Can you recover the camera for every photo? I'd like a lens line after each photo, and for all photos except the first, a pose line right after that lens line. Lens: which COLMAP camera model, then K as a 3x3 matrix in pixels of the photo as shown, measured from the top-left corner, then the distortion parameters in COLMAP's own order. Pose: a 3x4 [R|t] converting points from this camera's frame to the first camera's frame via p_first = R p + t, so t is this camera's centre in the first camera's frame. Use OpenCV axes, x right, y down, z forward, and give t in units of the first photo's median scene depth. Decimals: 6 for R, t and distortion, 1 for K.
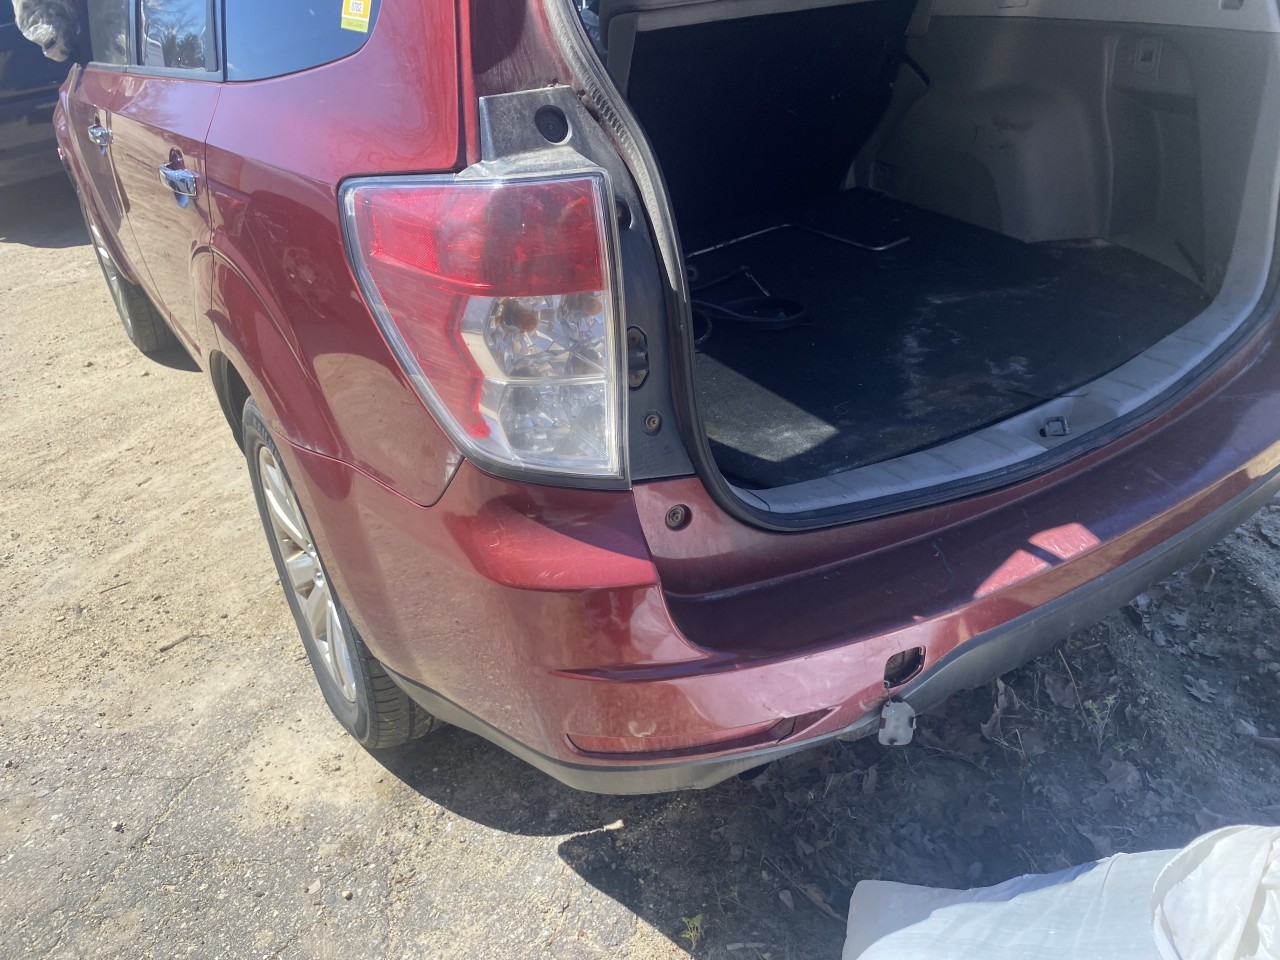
lens RADIAL K [[986.9, 0, 640.0], [0, 986.9, 480.0], [0, 0, 1]] dist [0.004054, -0.004808]
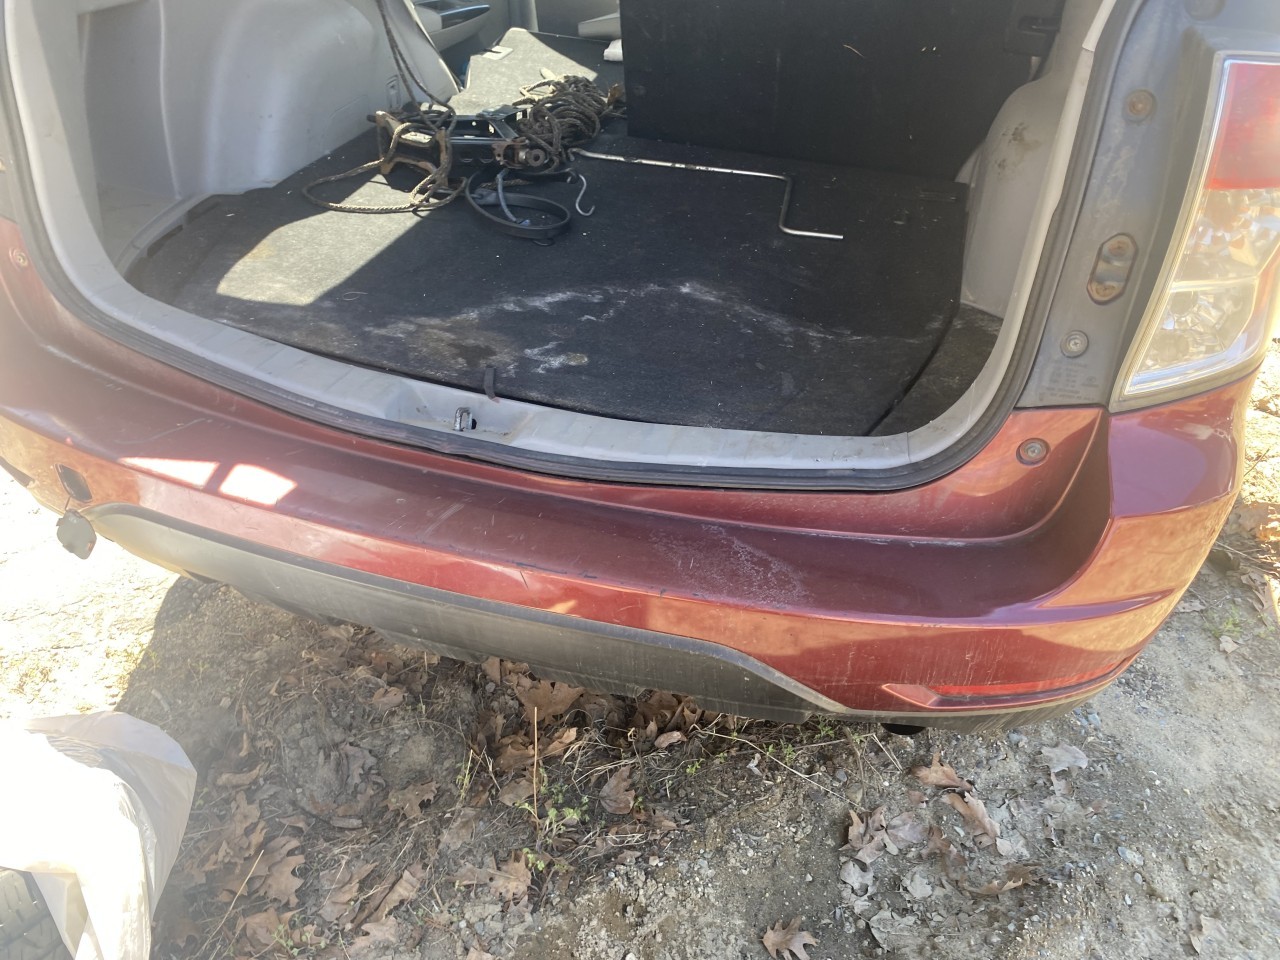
lens RADIAL K [[986.9, 0, 640.0], [0, 986.9, 480.0], [0, 0, 1]] dist [0.004054, -0.004808]
pose [[0.643096, 0.512536, -0.568976, 0.918017], [-0.464477, 0.851790, 0.242312, -0.253573], [0.608842, 0.108446, 0.785844, 0.399409]]
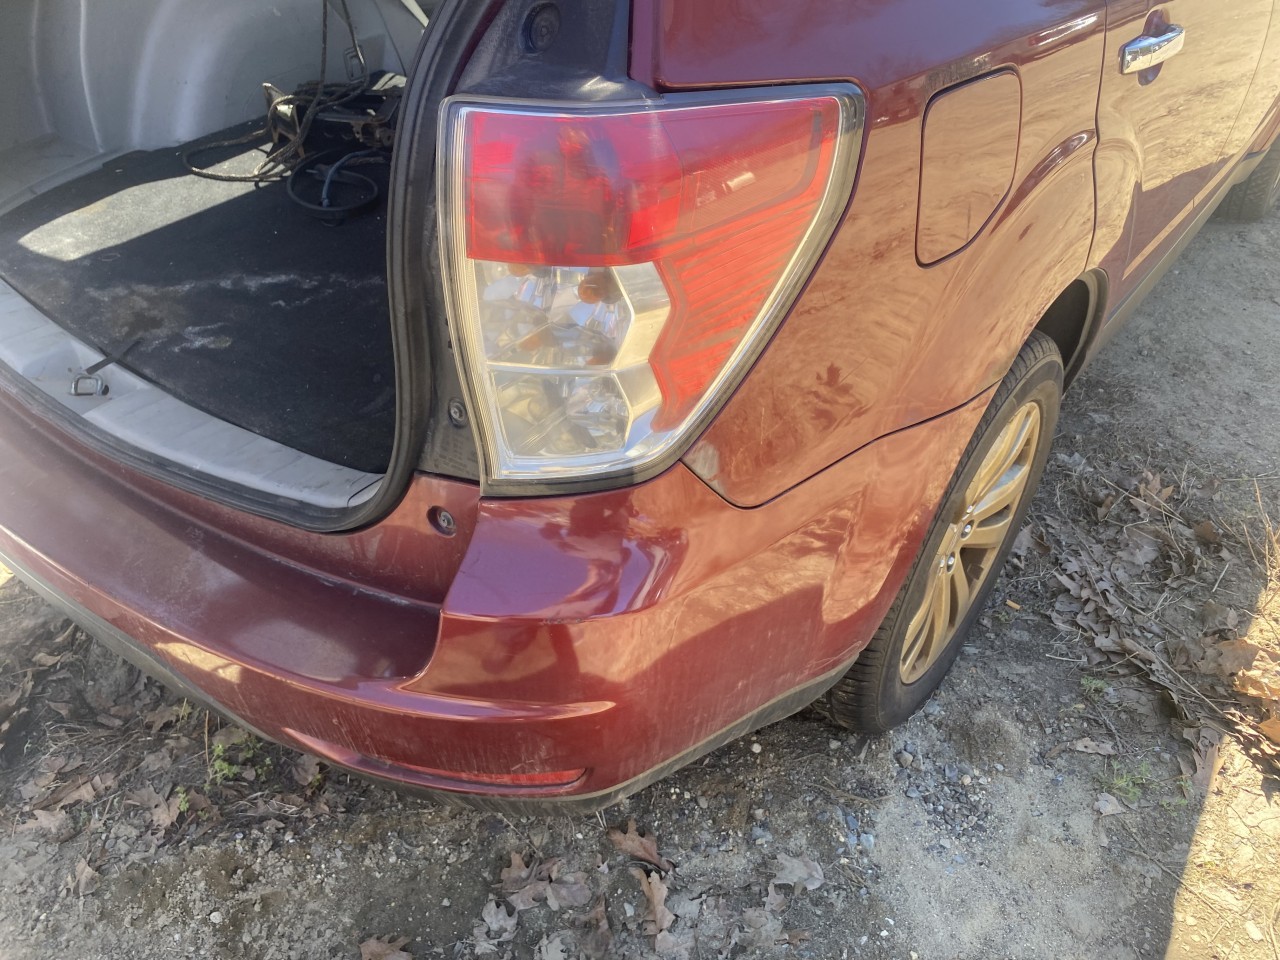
lens RADIAL K [[963.6, 0, 617.8], [0, 963.6, 487.6], [0, 0, 1]] dist [-0.004145, 0.001033]
pose [[0.310862, 0.633277, -0.708748, 1.123158], [-0.490372, 0.745645, 0.451164, -0.551572], [0.814187, 0.207300, 0.542334, 0.847527]]
